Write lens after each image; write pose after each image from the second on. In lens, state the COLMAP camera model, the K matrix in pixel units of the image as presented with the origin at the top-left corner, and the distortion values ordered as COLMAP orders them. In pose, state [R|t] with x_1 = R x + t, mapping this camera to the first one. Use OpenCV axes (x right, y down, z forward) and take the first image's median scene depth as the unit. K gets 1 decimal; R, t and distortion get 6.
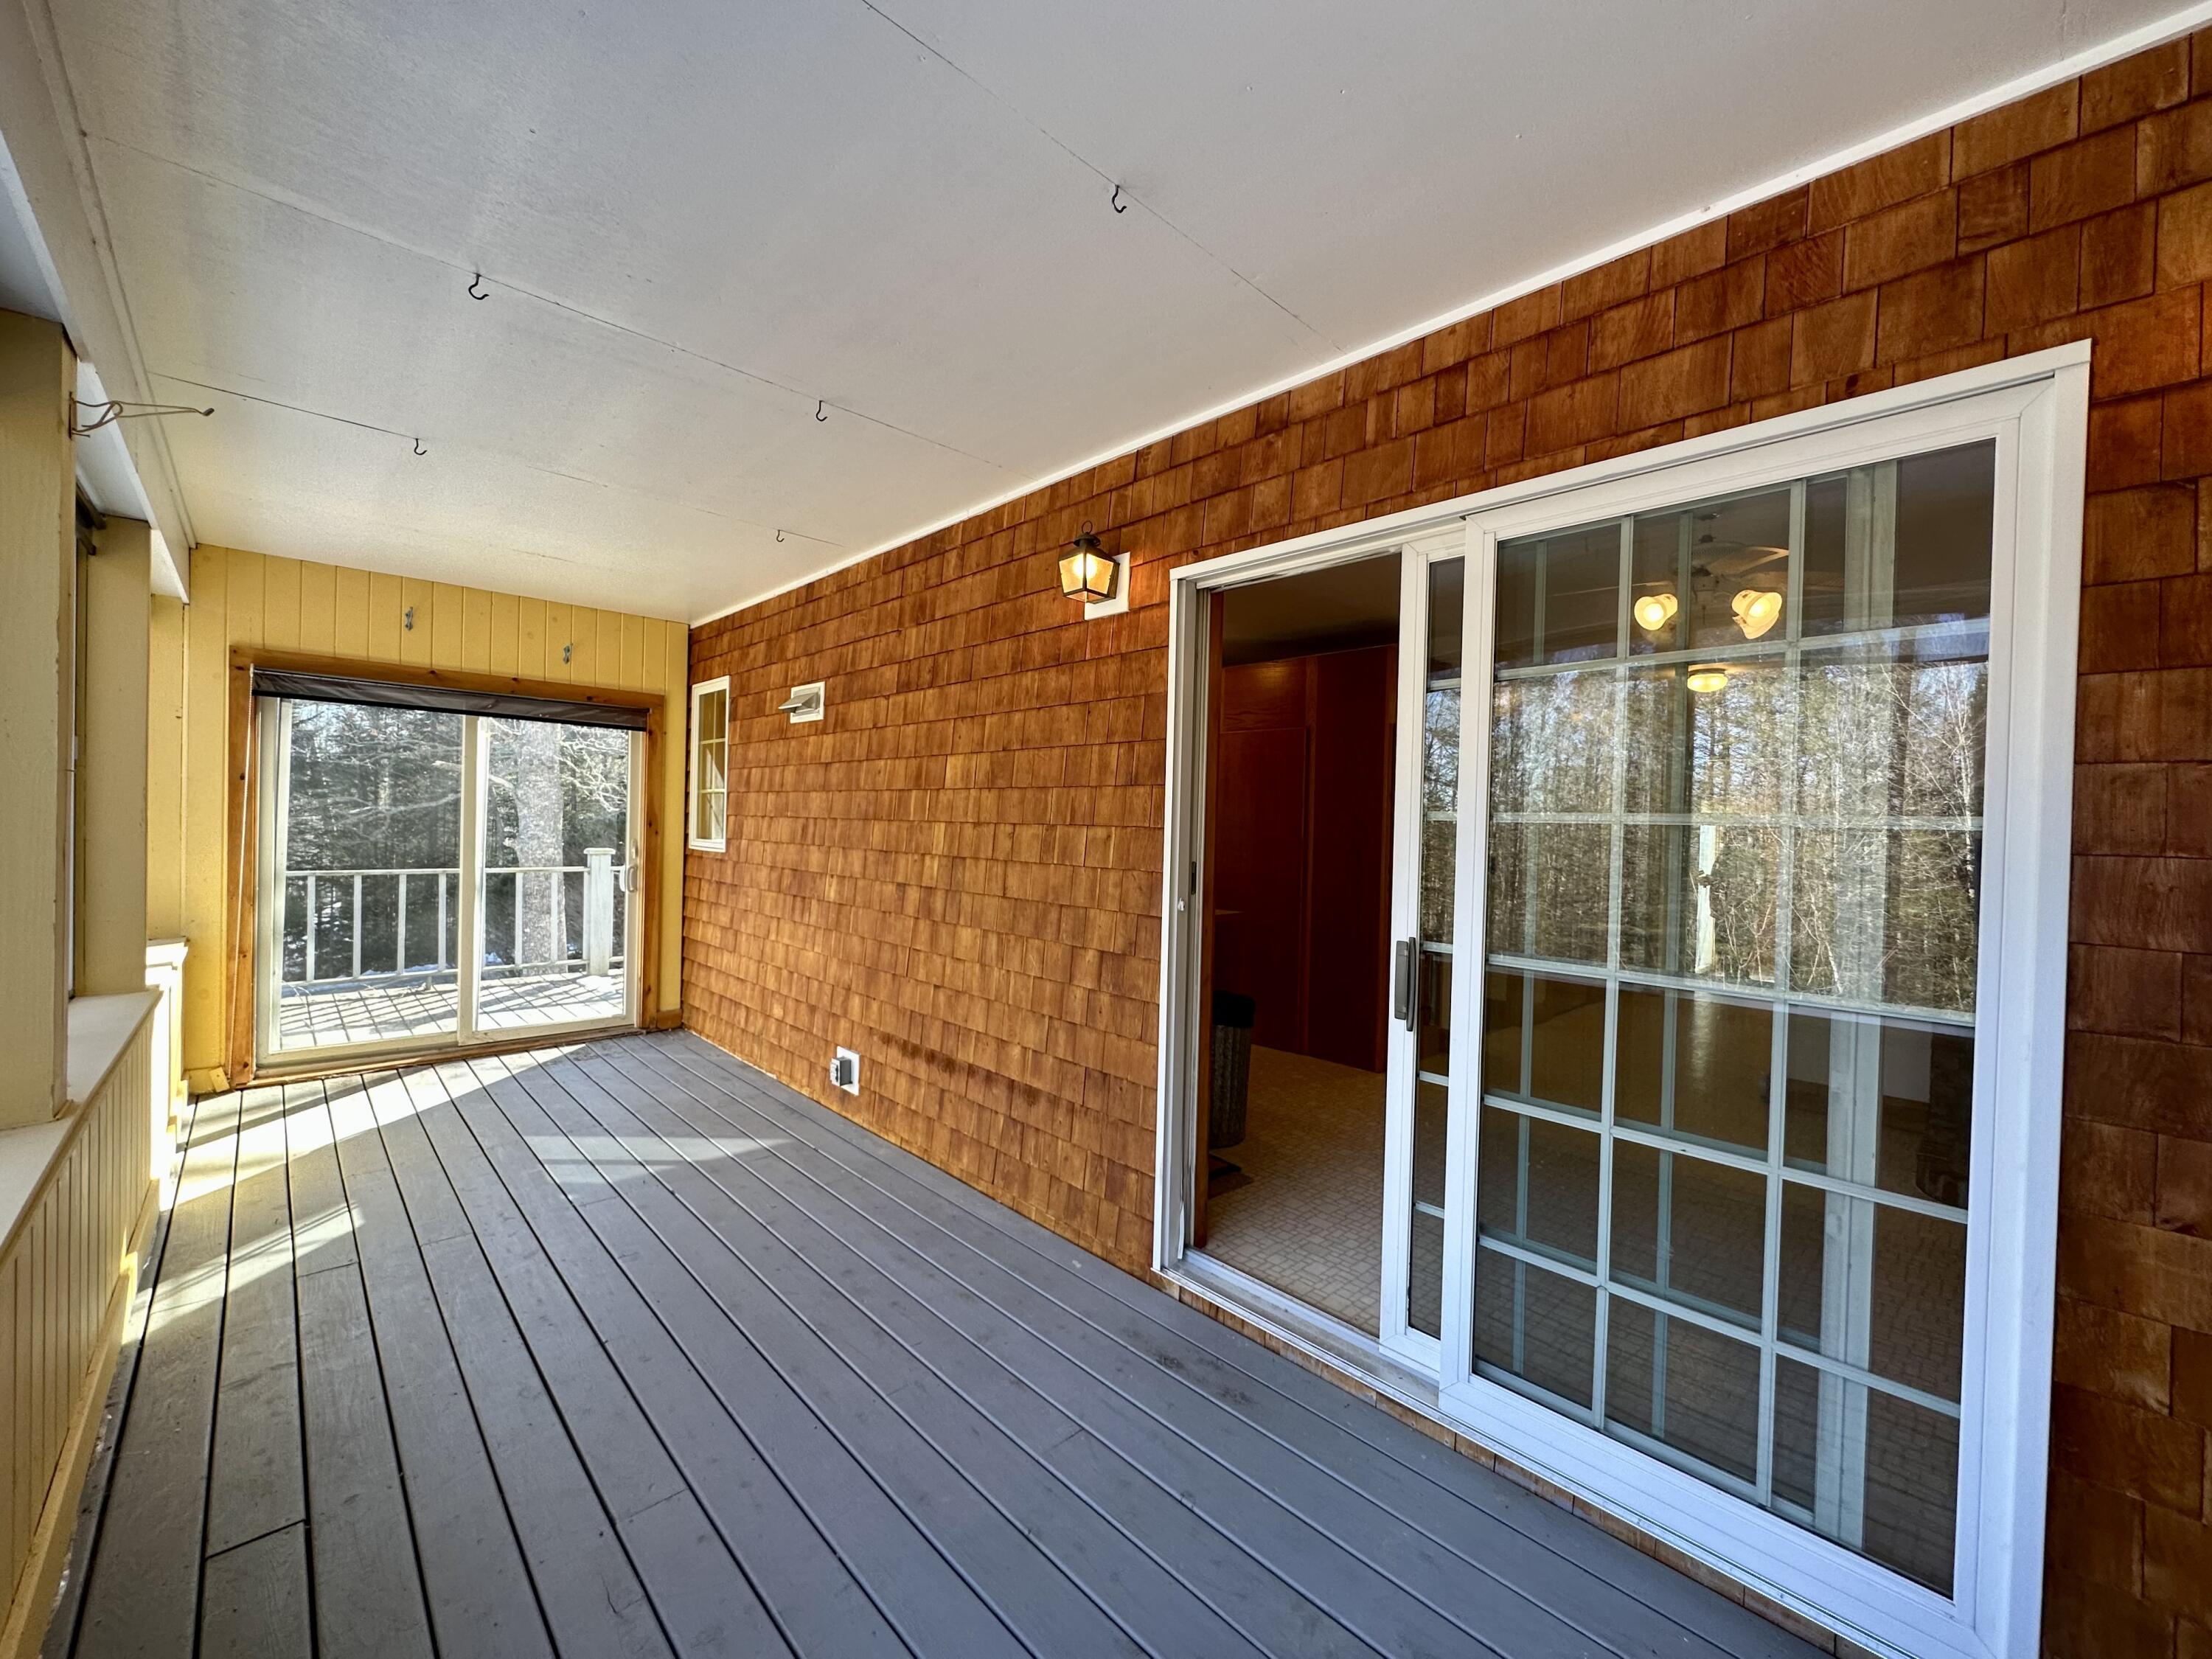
lens RADIAL K [[879.2, 0, 1105.4], [0, 879.2, 830.6], [0, 0, 1]] dist [-0.001593, 0.000080]
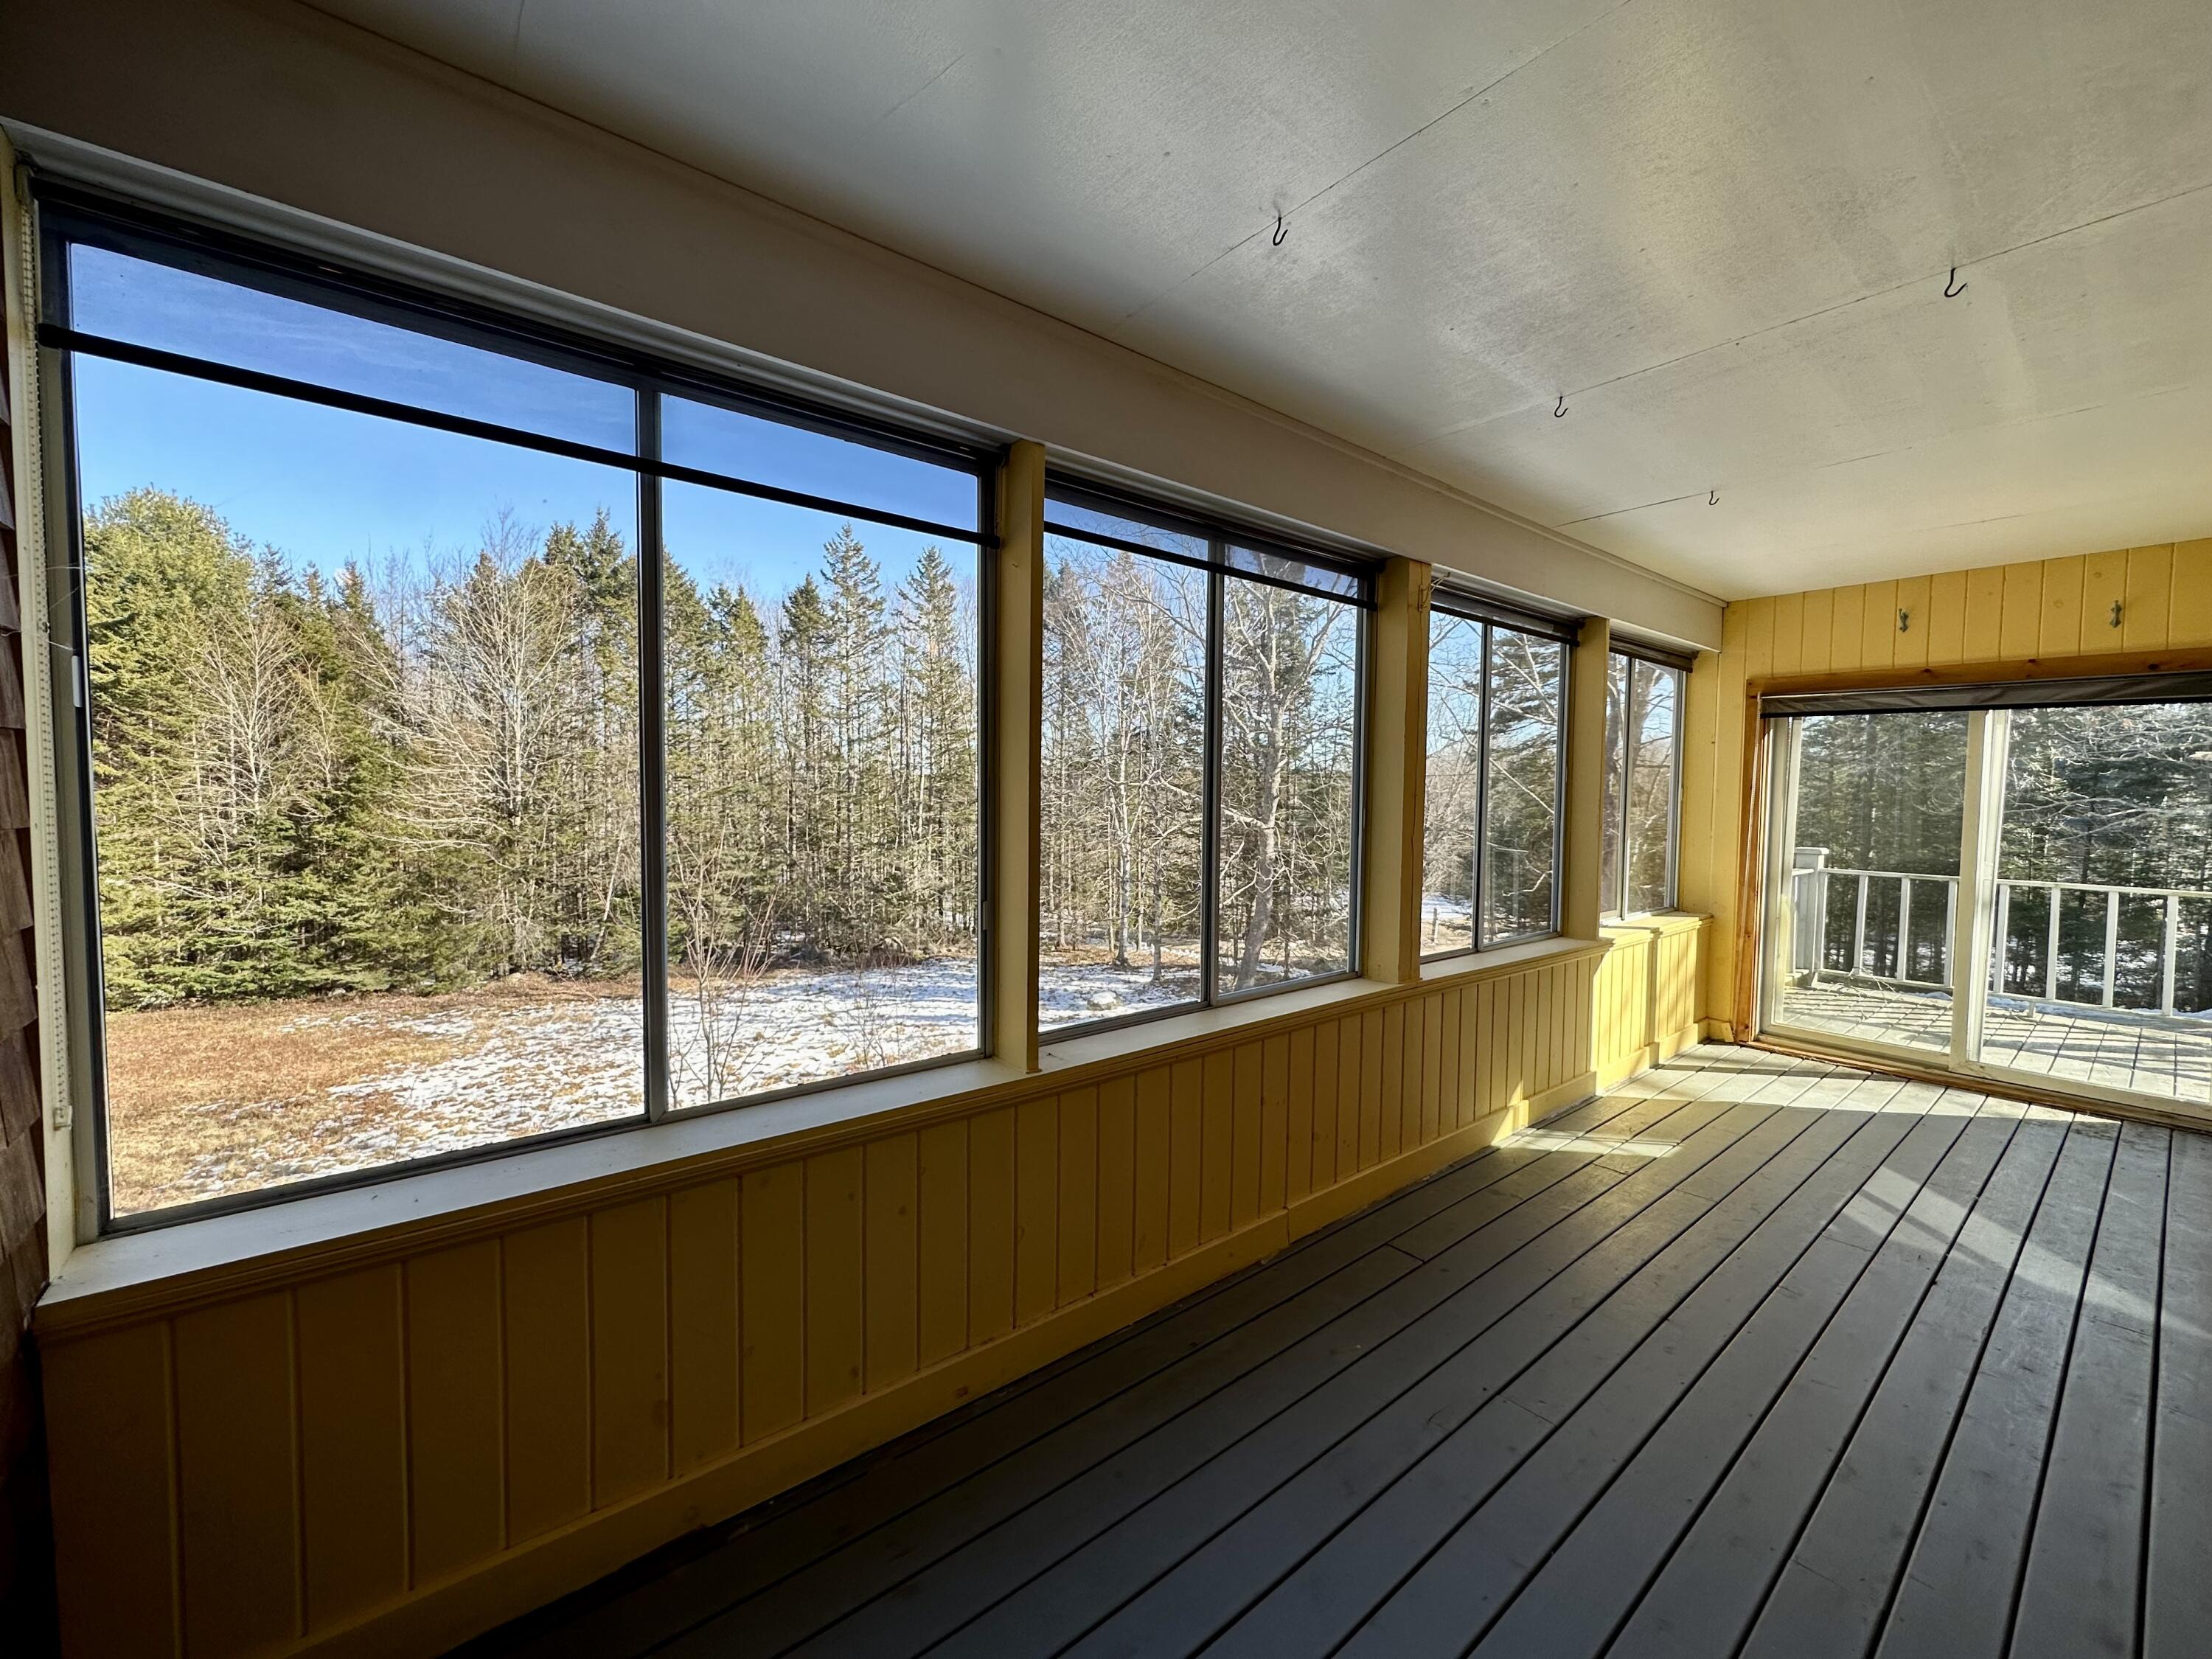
lens RADIAL K [[879.2, 0, 1105.4], [0, 879.2, 830.6], [0, 0, 1]] dist [-0.001593, 0.000080]
pose [[-0.087381, 0.022182, -0.995928, 0.301828], [-0.023391, 0.999431, 0.024313, -0.010704], [0.995900, 0.025420, -0.086812, 0.227399]]
